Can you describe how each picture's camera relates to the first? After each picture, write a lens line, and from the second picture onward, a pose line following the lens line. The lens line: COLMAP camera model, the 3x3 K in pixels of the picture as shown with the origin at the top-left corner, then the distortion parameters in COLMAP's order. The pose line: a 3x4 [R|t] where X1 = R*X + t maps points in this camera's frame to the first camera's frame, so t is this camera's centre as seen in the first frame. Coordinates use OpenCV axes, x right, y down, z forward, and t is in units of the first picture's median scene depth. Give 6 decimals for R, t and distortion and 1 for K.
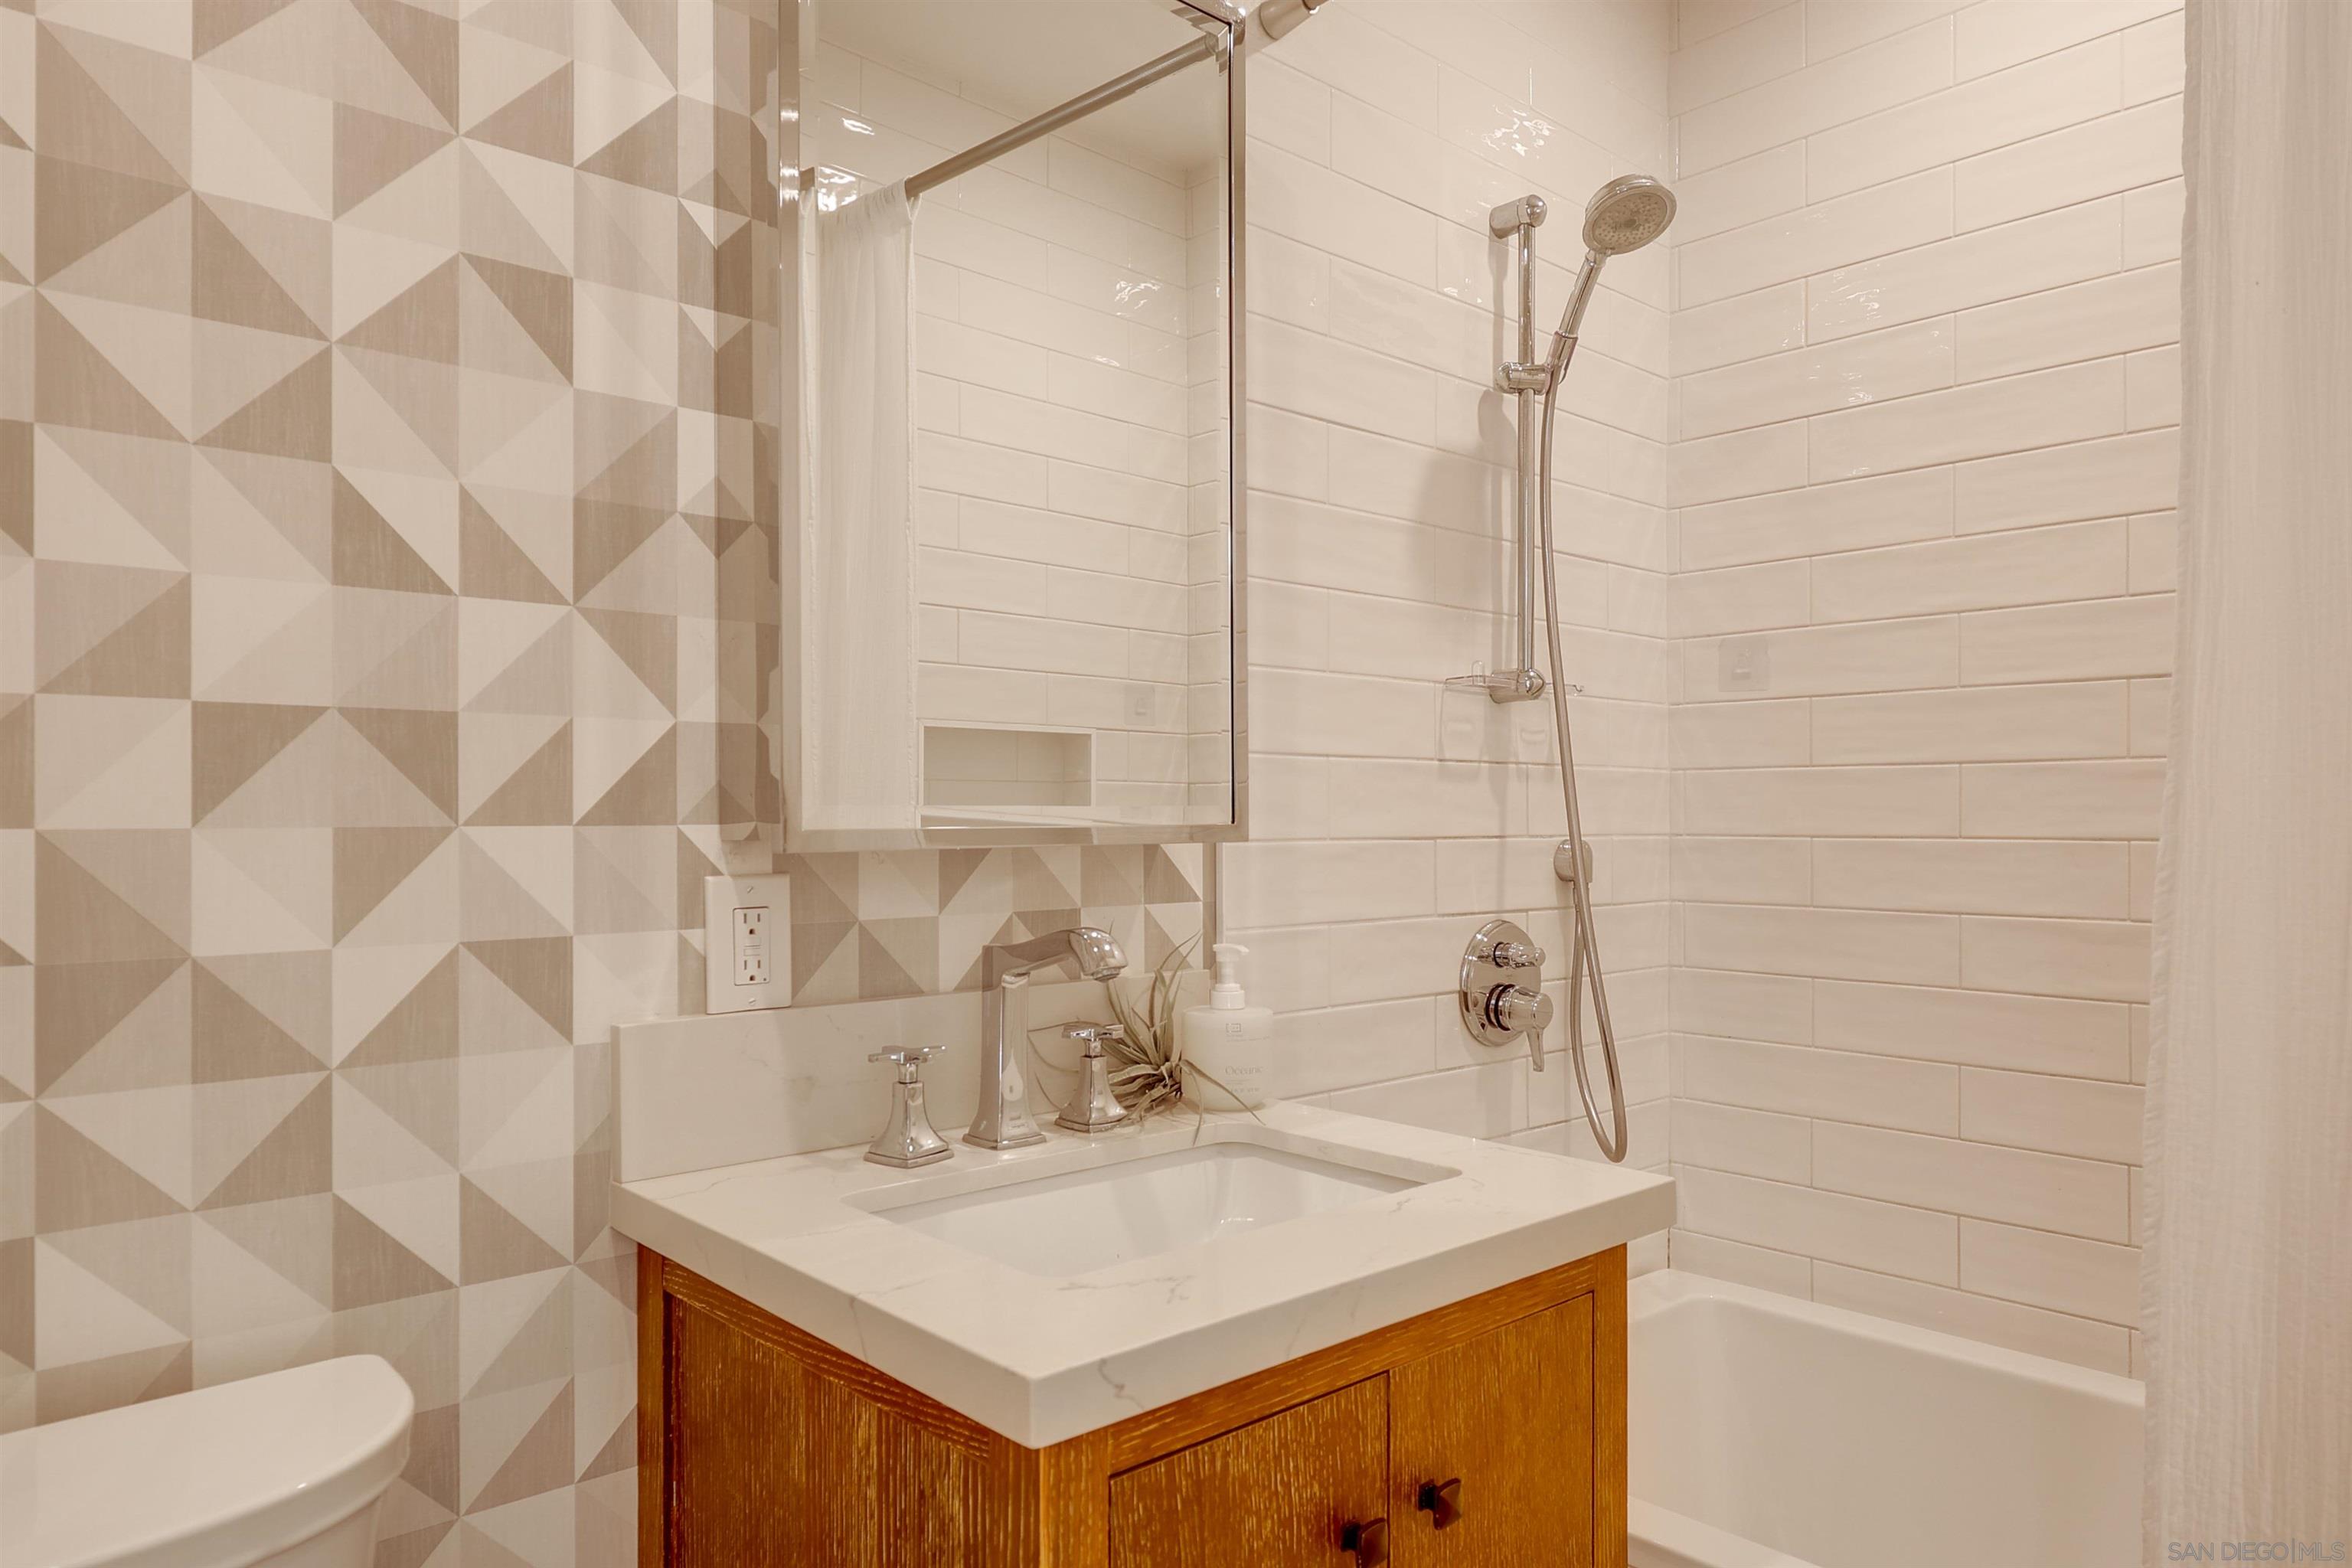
lens RADIAL K [[1577.5, 0, 1177.8], [0, 1577.5, 792.1], [0, 0, 1]] dist [-0.000041, -0.000005]
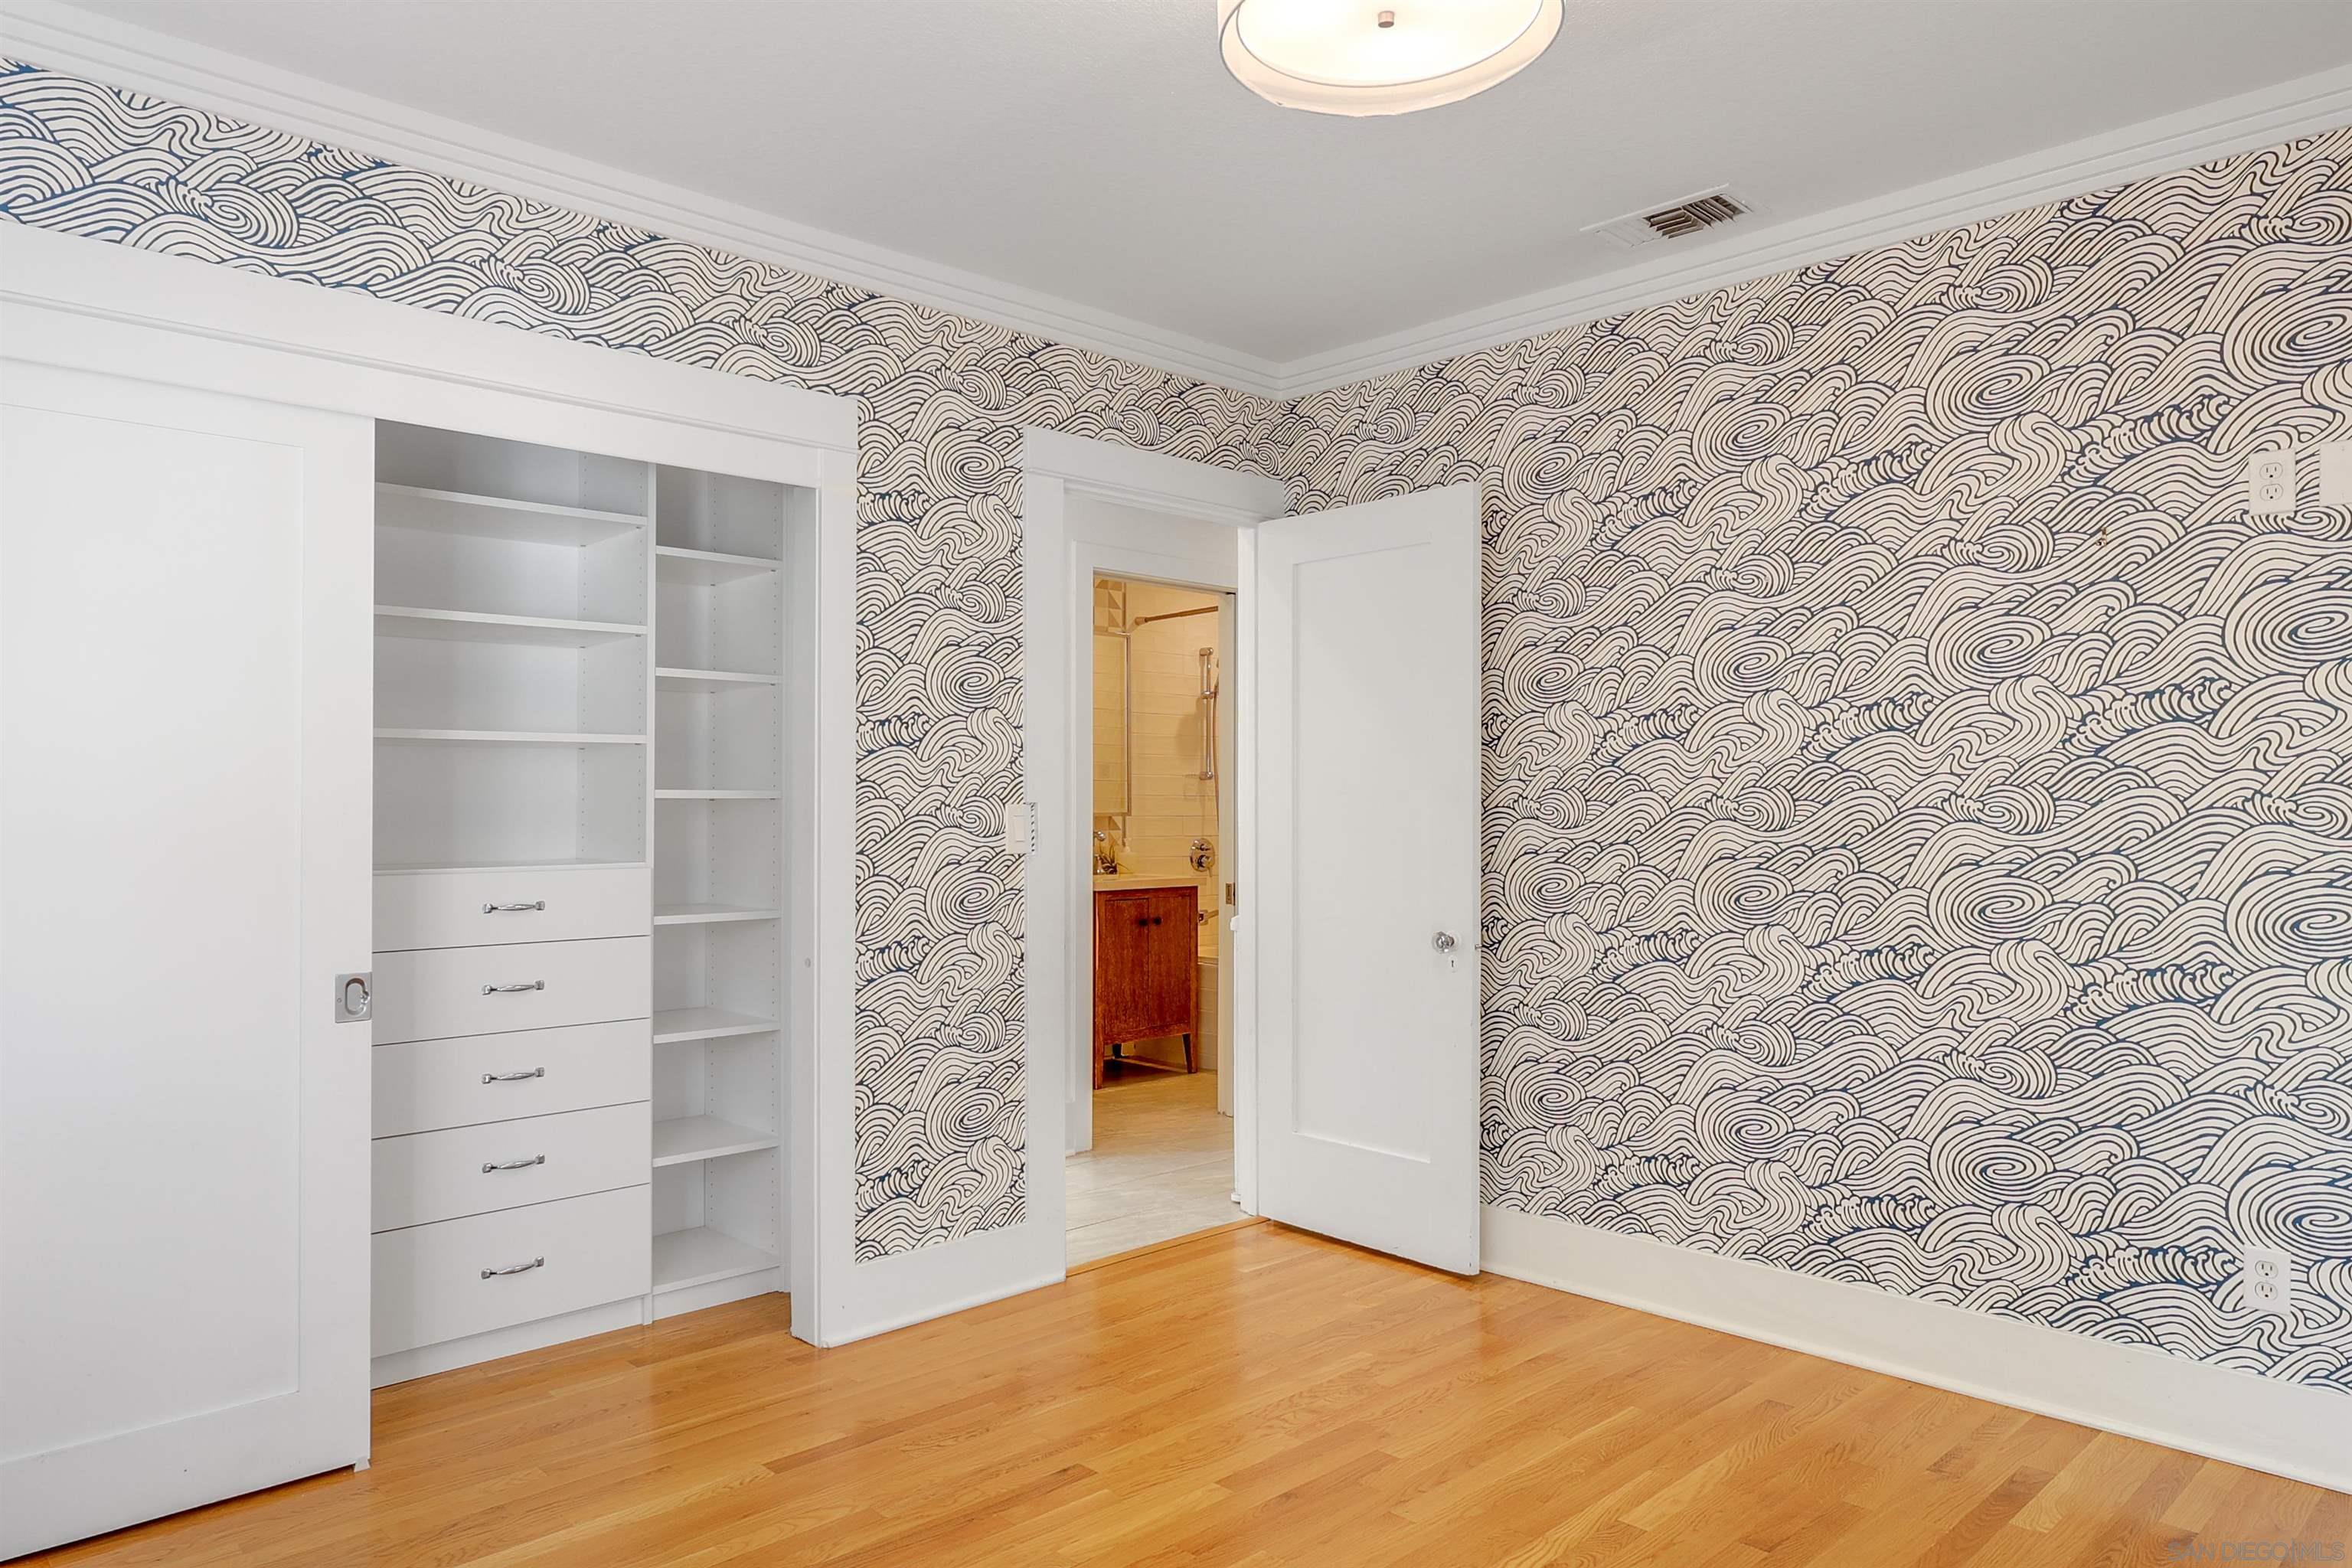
lens RADIAL K [[1577.5, 0, 1173.5], [0, 1577.5, 787.2], [0, 0, 1]] dist [-0.000041, -0.000005]
pose [[0.999513, 0.003322, 0.031020, 0.019518], [-0.003358, 0.999994, 0.001104, -0.045651], [-0.031017, -0.001208, 0.999518, -2.818050]]
